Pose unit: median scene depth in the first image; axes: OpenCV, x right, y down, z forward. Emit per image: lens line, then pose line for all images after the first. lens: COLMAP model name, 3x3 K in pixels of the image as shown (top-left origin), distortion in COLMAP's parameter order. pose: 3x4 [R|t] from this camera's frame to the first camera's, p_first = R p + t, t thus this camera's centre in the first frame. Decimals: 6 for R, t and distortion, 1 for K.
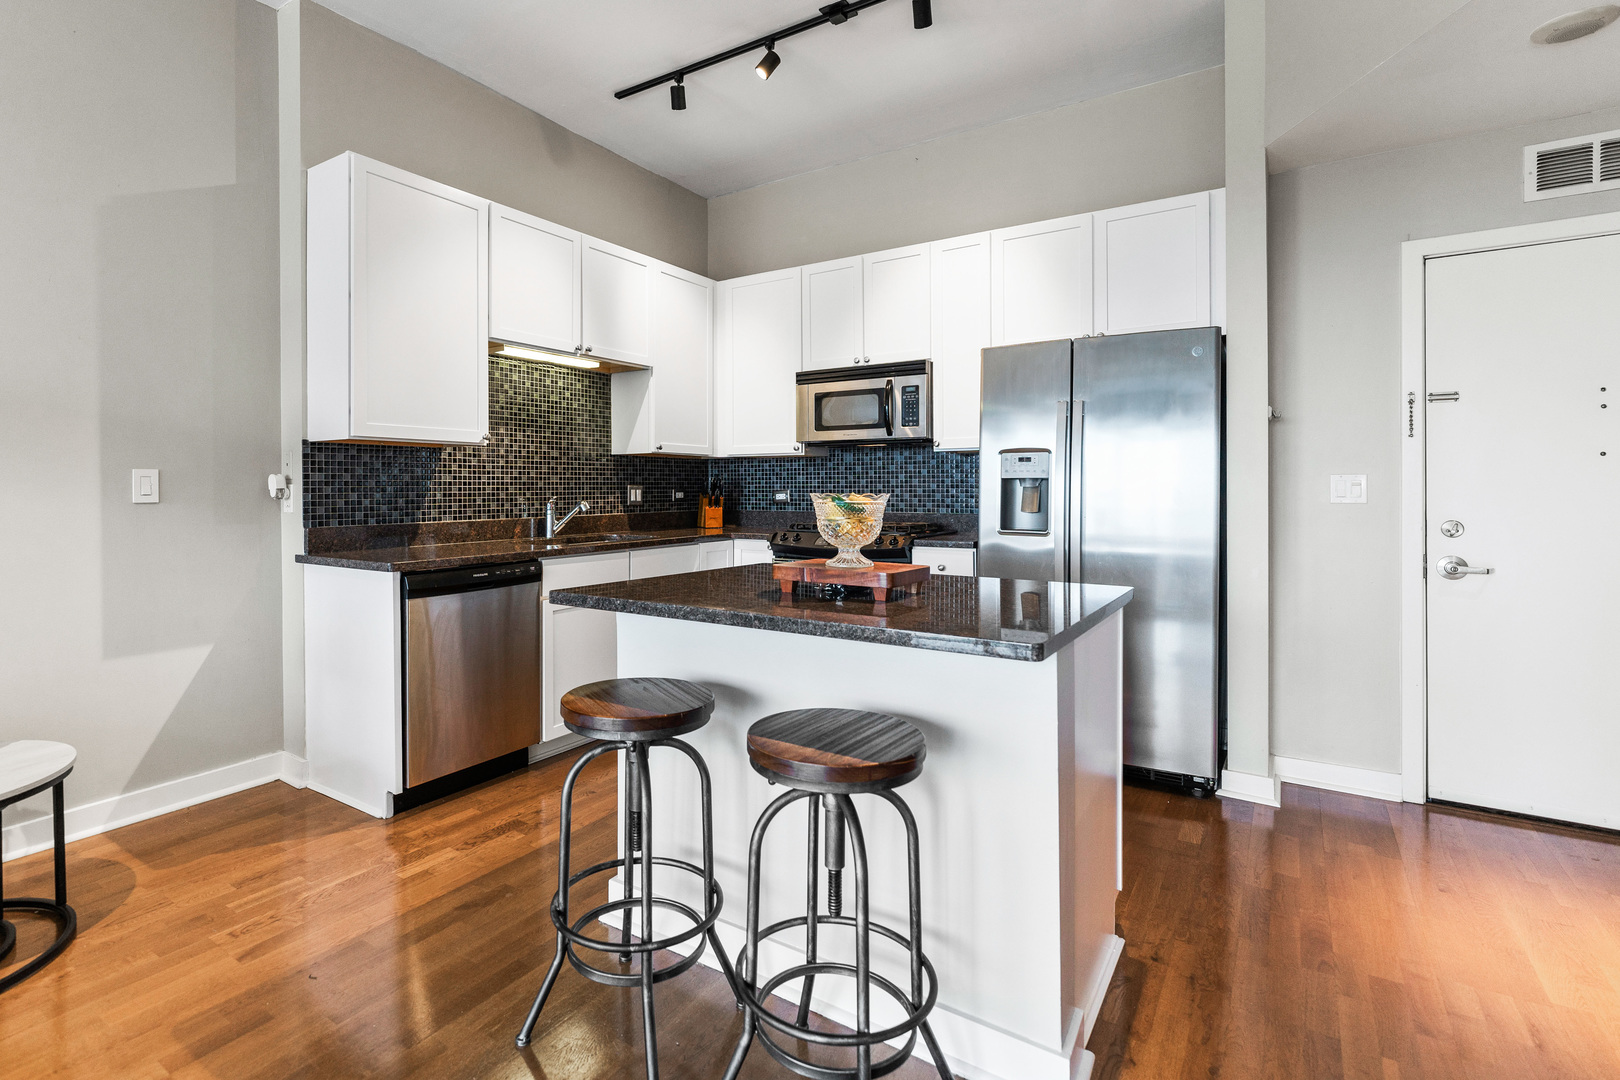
lens RADIAL K [[759.6, 0, 801.3], [0, 759.6, 489.9], [0, 0, 1]] dist [0.004019, 0.000553]
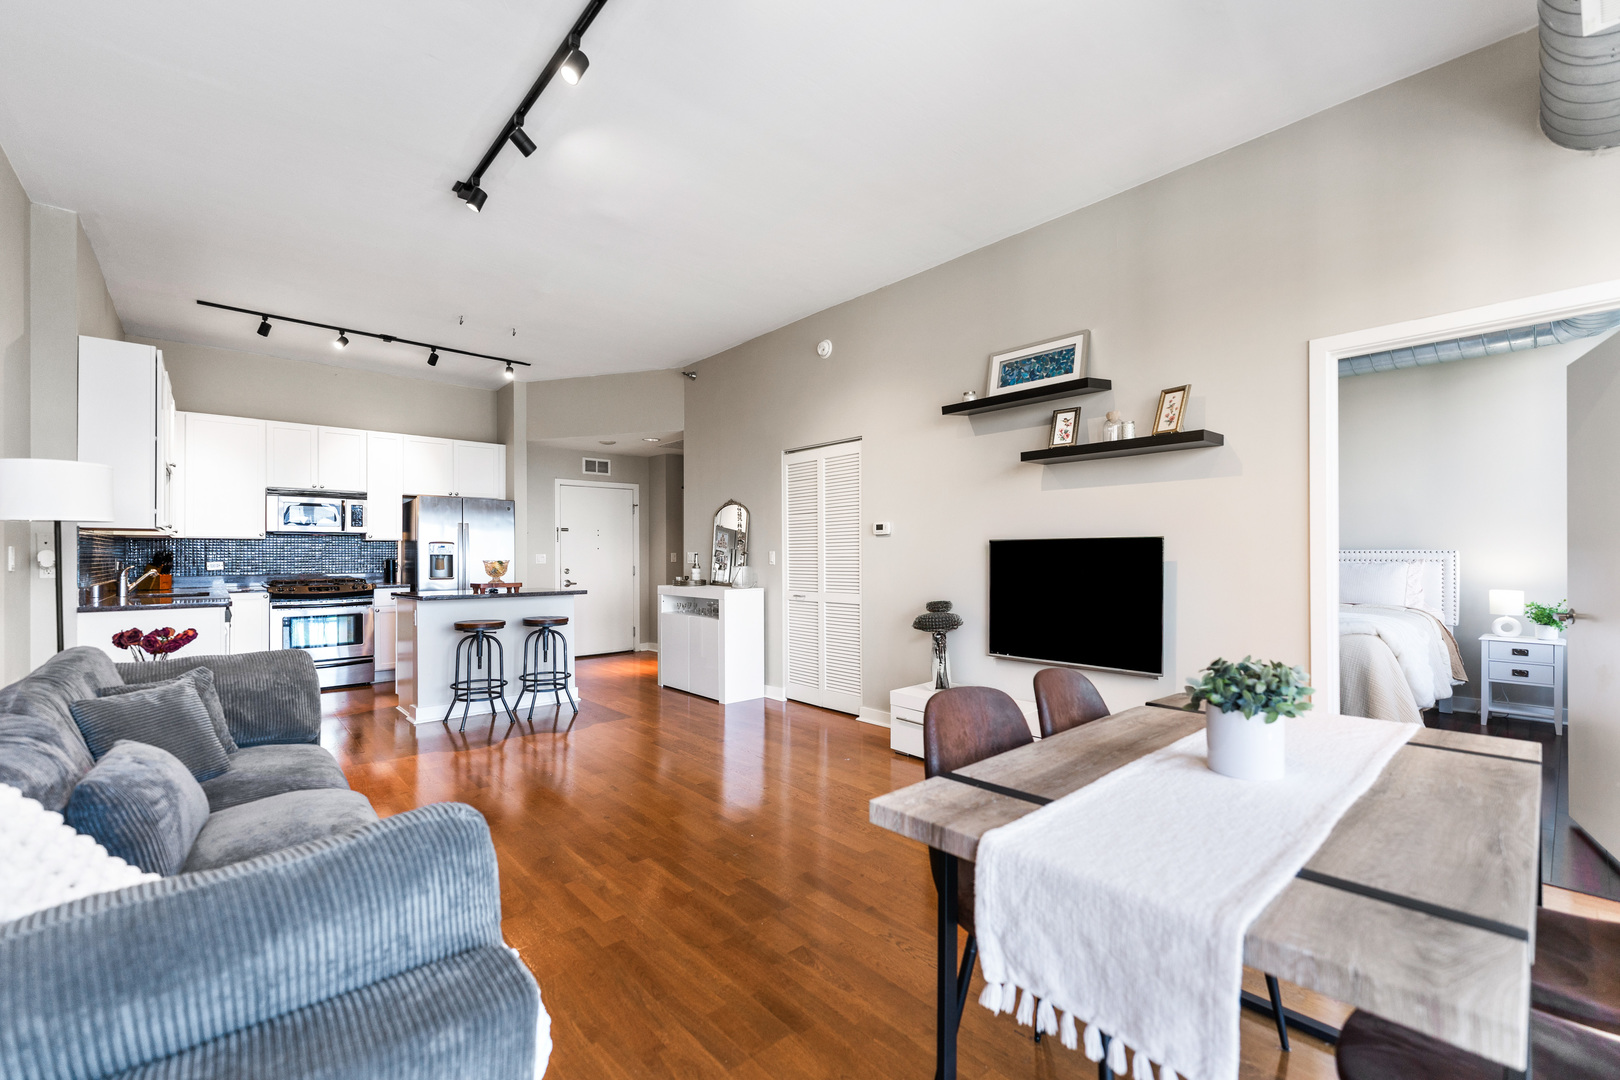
lens RADIAL K [[621.0, 0, 813.4], [0, 621.0, 555.0], [0, 0, 1]] dist [0.001428, 0.000098]
pose [[0.221801, 0.002850, 0.975088, -1.272366], [0.007503, 0.999961, -0.004629, 0.003133], [-0.975063, 0.008343, 0.221771, -0.509423]]
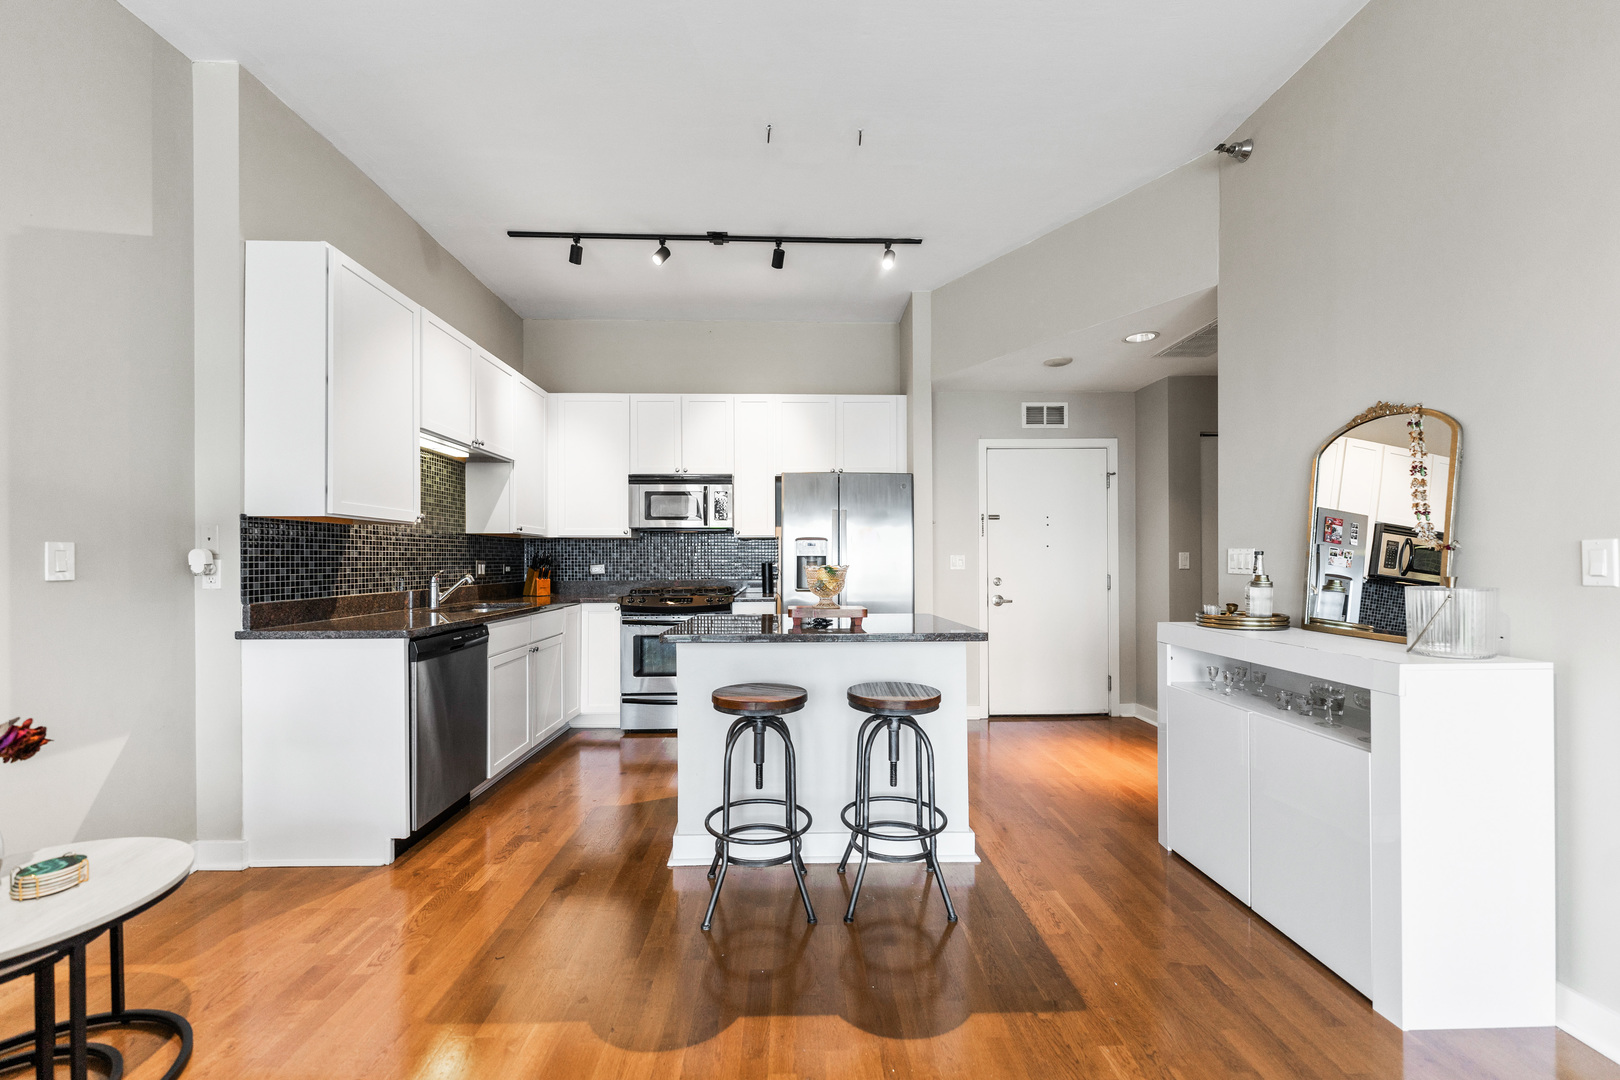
lens RADIAL K [[607.4, 0, 820.6], [0, 607.4, 559.8], [0, 0, 1]] dist [0.000961, 0.000009]
pose [[0.819241, 0.000190, 0.573449, -0.418067], [0.004186, 0.999971, -0.006313, 0.000790], [-0.573433, 0.007572, 0.819217, -0.059863]]
